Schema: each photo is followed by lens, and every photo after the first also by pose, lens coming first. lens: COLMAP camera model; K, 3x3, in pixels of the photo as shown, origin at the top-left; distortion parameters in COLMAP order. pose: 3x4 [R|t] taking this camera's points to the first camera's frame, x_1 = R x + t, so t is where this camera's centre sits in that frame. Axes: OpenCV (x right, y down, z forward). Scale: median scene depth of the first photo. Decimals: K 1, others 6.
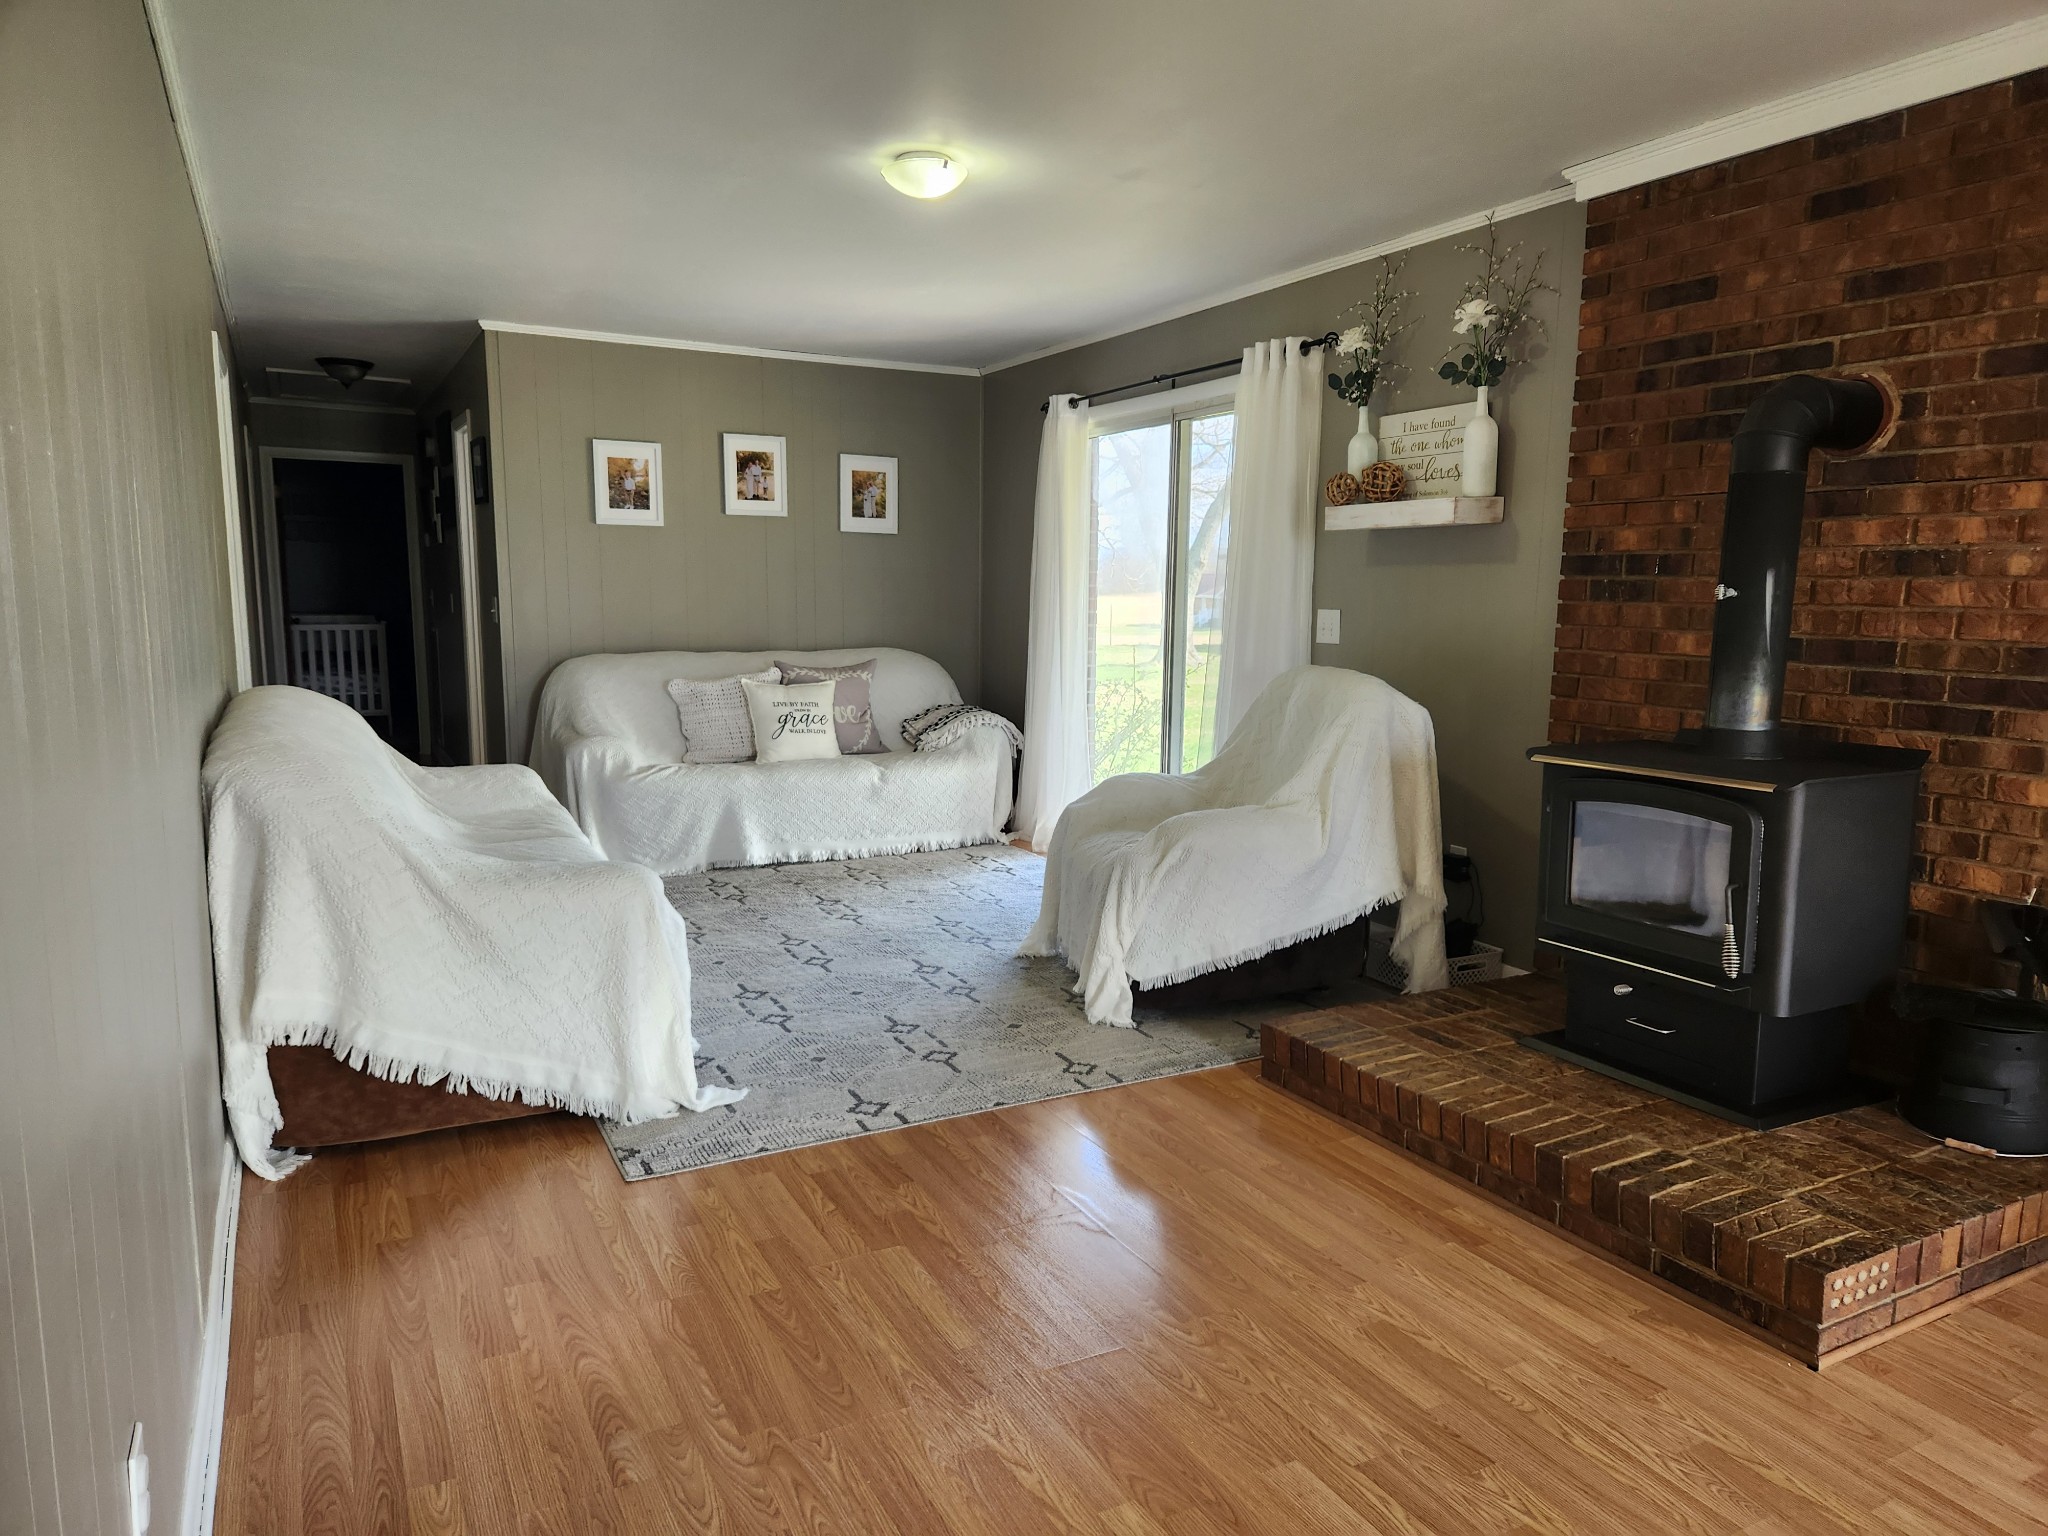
lens RADIAL K [[1372.5, 0, 1053.8], [0, 1372.5, 780.2], [0, 0, 1]] dist [0.022758, -0.011731]
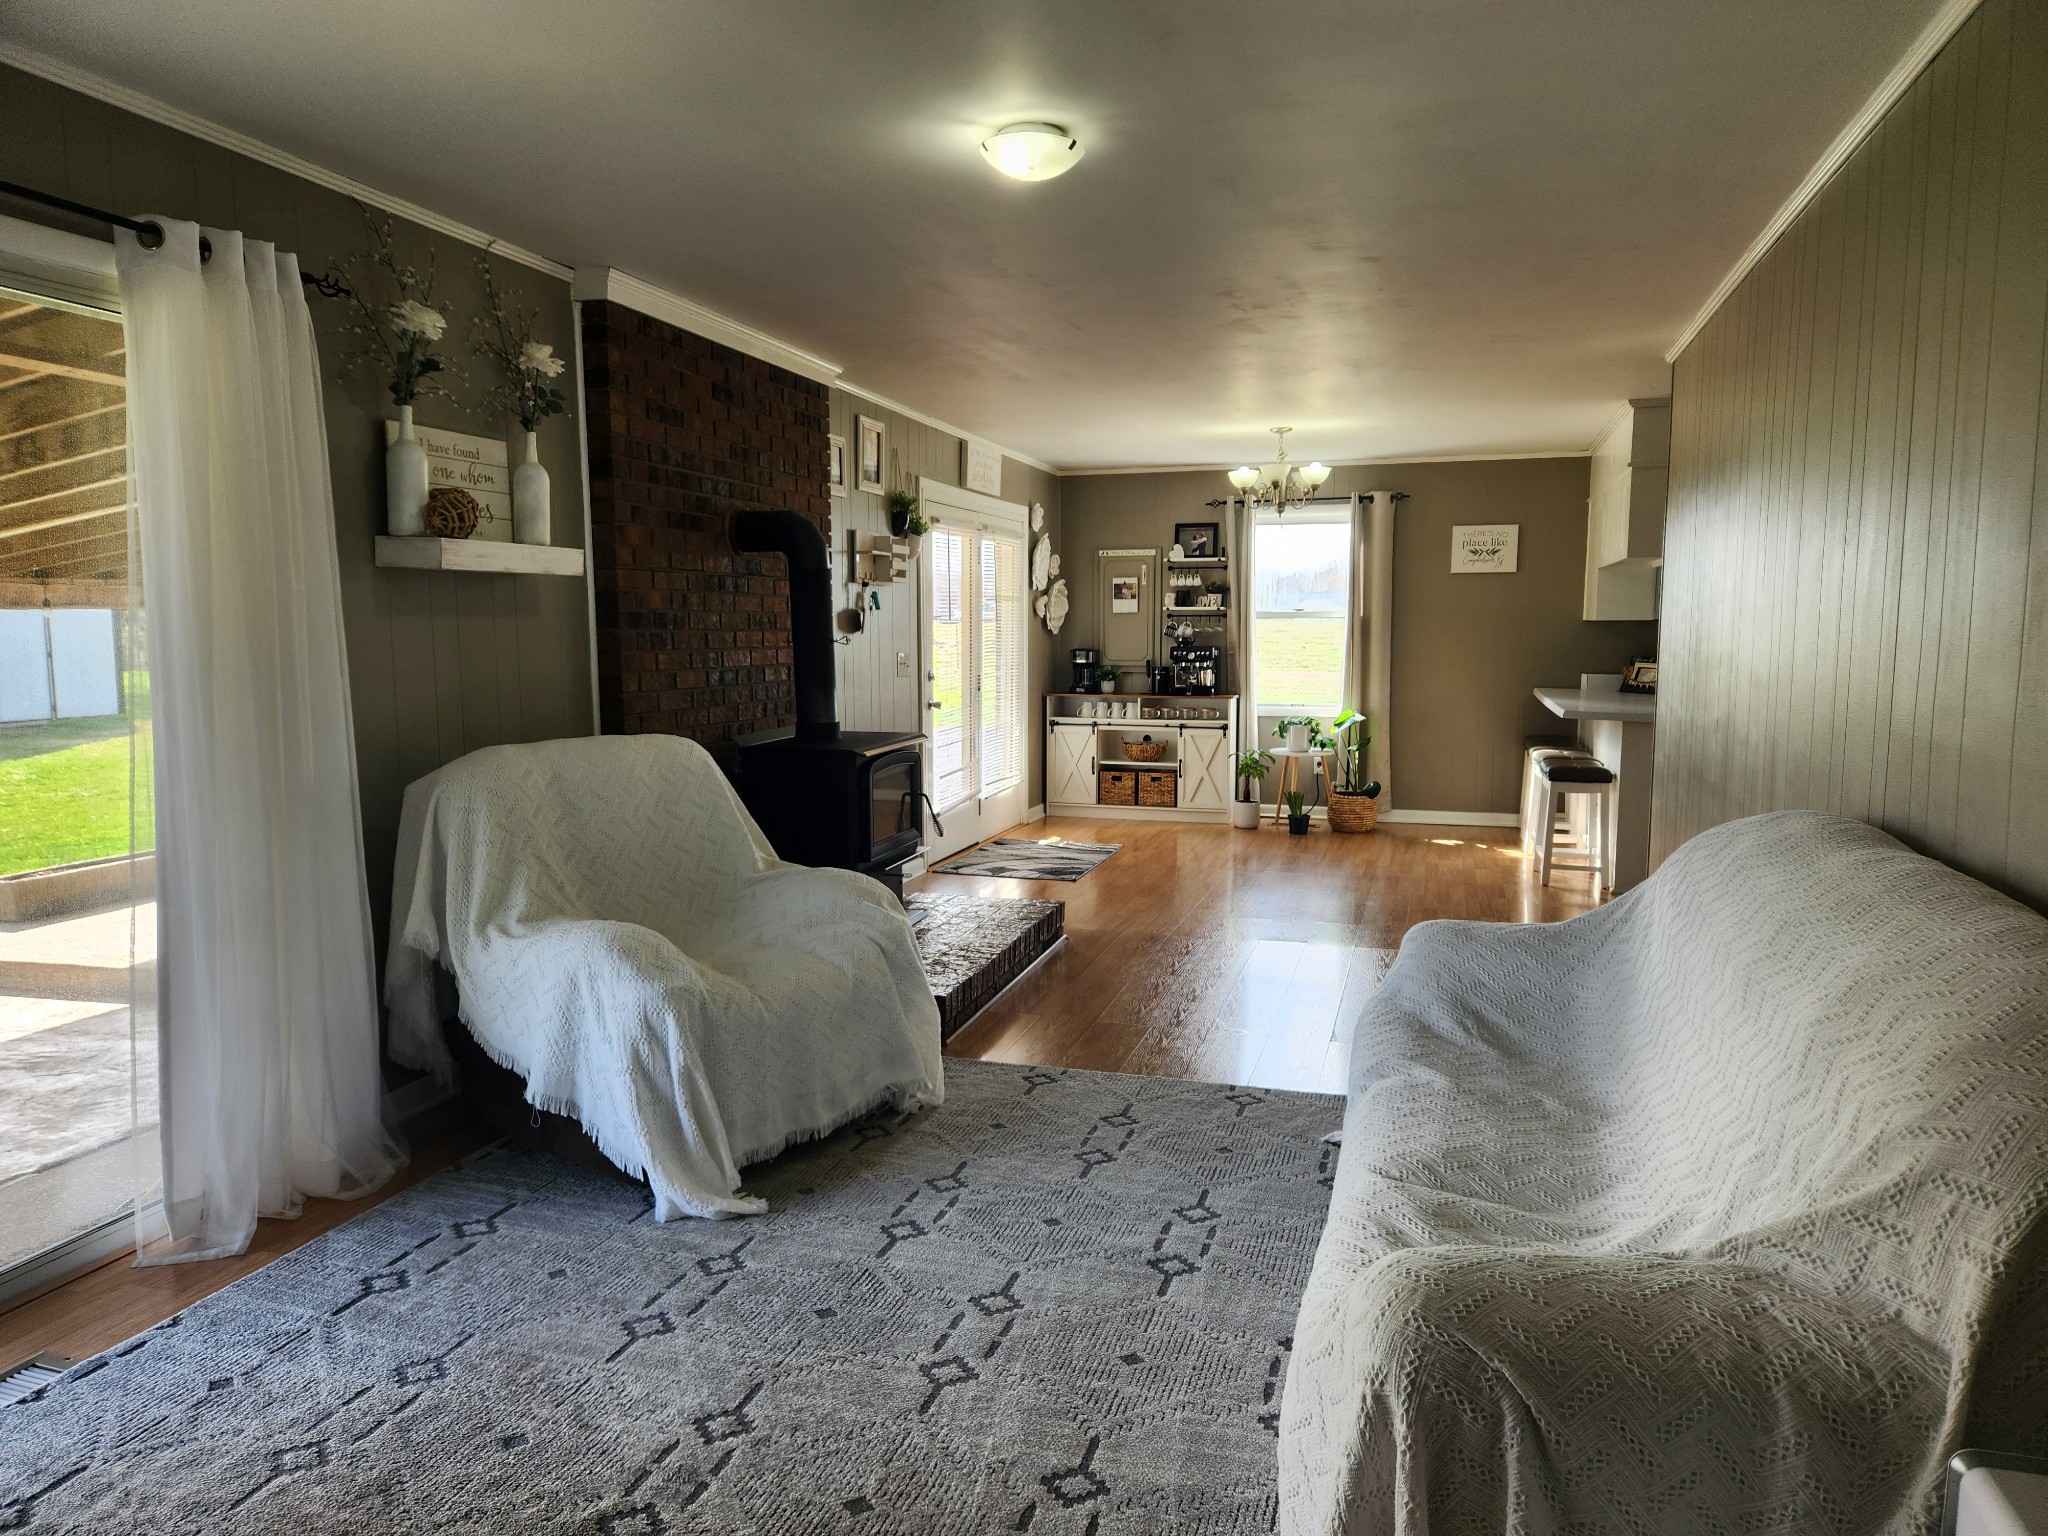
lens RADIAL K [[1372.5, 0, 1031.6], [0, 1372.5, 784.4], [0, 0, 1]] dist [0.022758, -0.011731]
pose [[-0.709897, -0.087632, 0.698833, -0.917690], [0.095557, 0.971070, 0.218840, -0.331173], [-0.697793, 0.222132, -0.680986, 2.156933]]
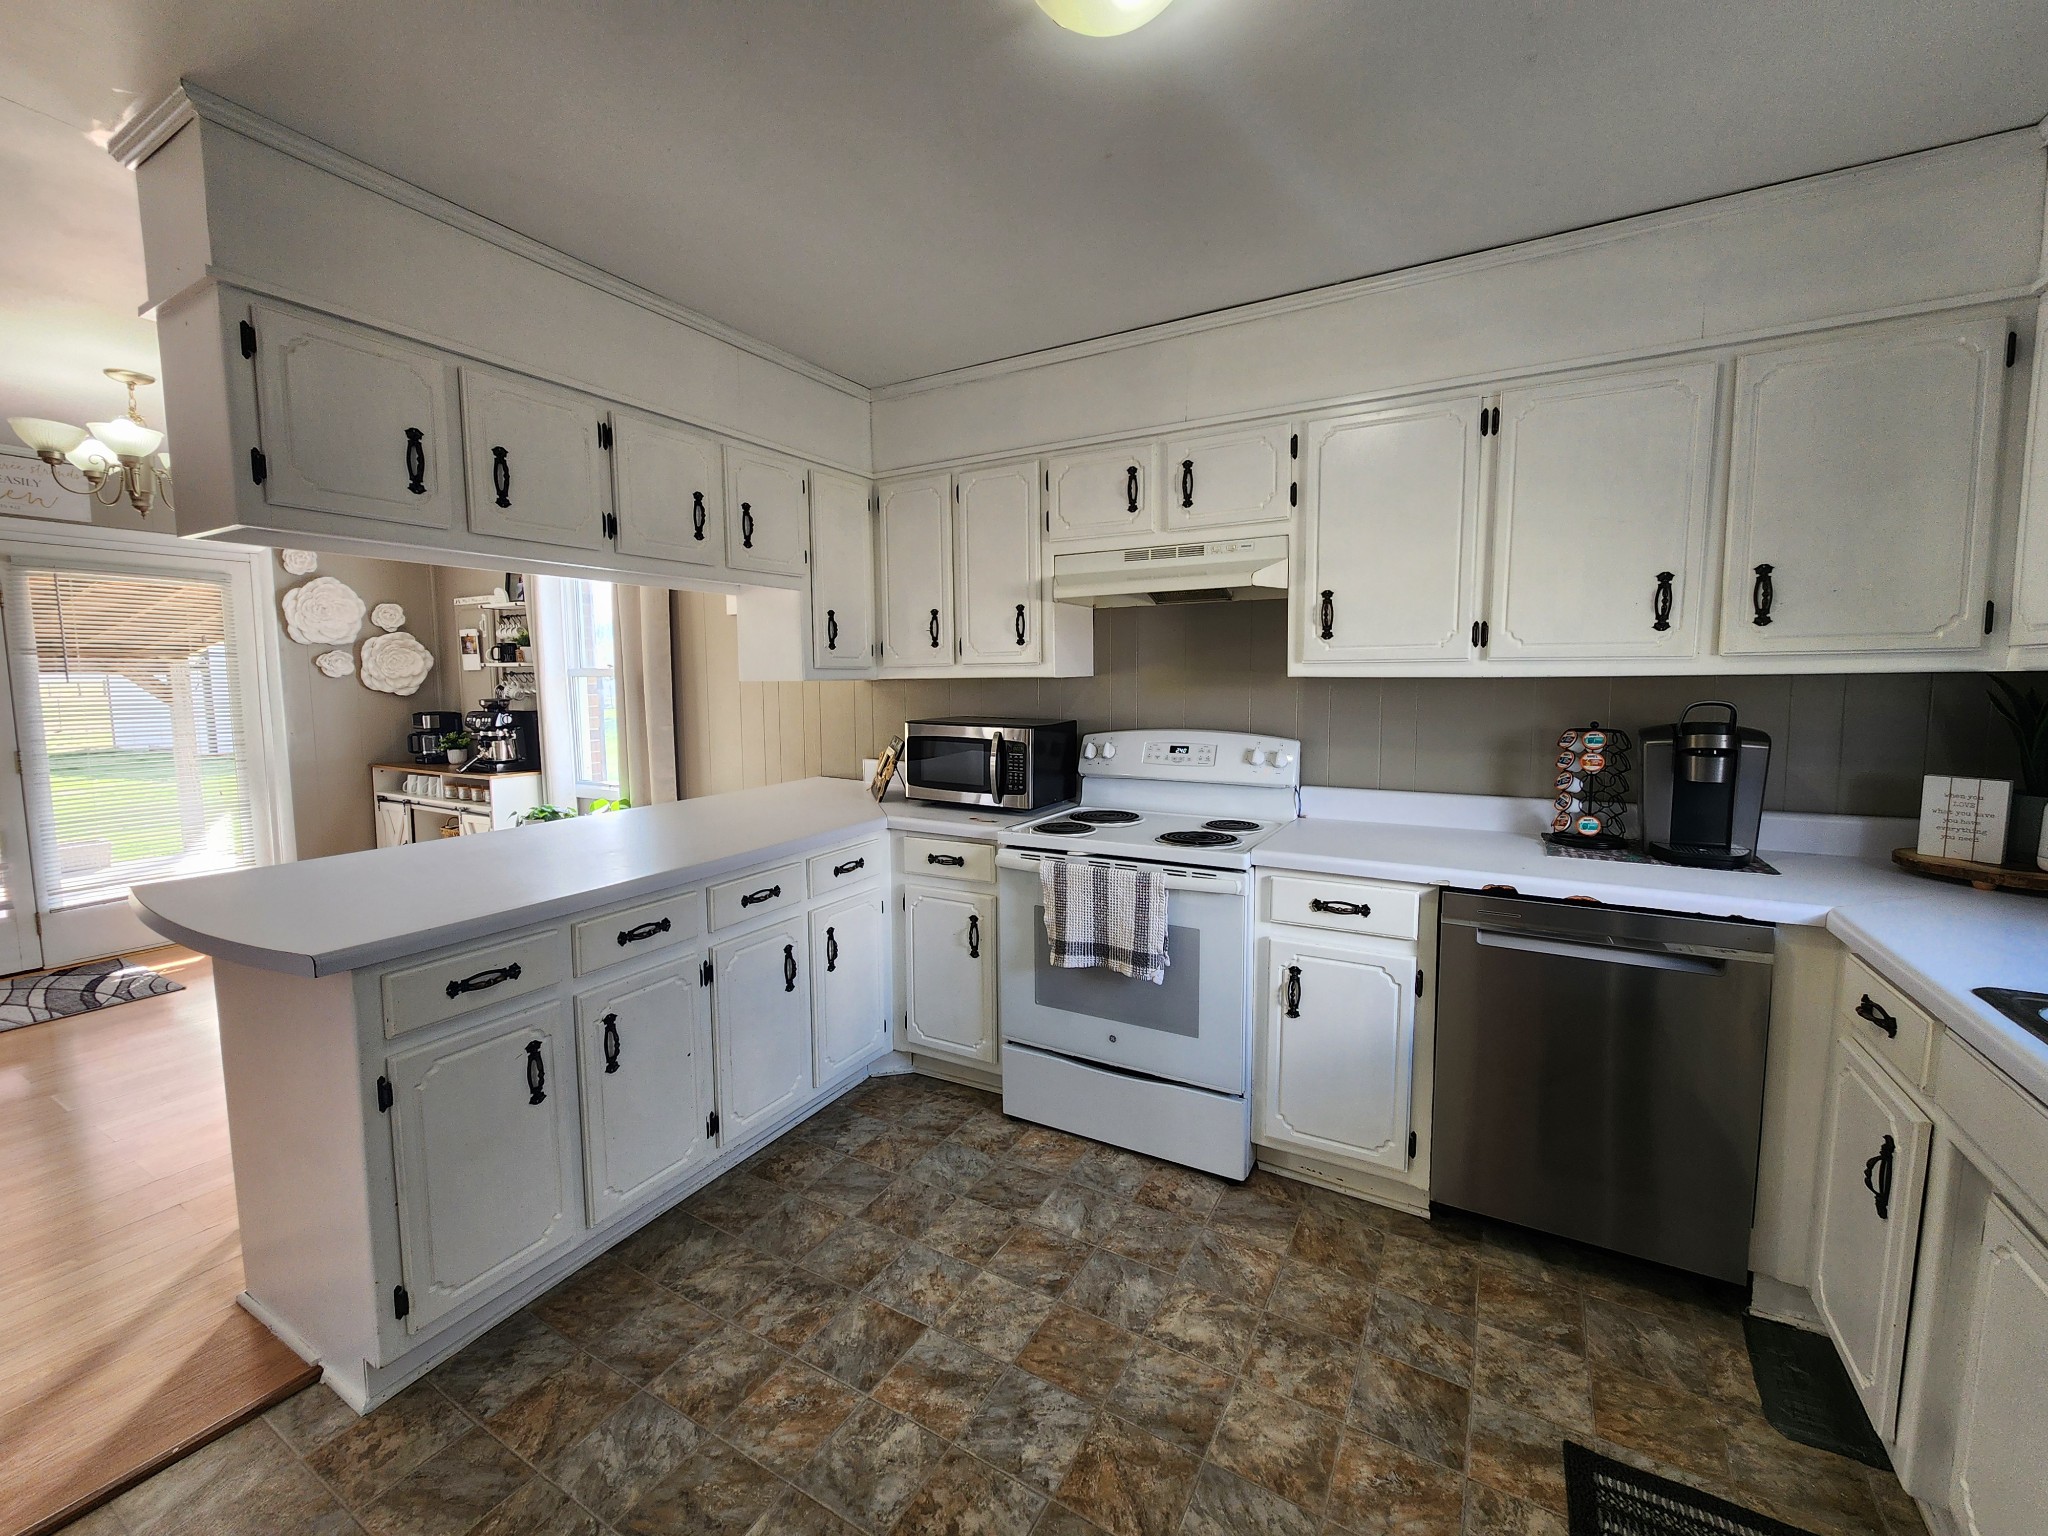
lens RADIAL K [[838.9, 0, 1034.8], [0, 838.9, 756.7], [0, 0, 1]] dist [0.003707, -0.001982]
pose [[-0.532129, -0.085095, 0.842376, -0.805292], [0.116985, 0.978004, 0.172695, 0.028806], [-0.838542, 0.190441, -0.510470, -0.441203]]
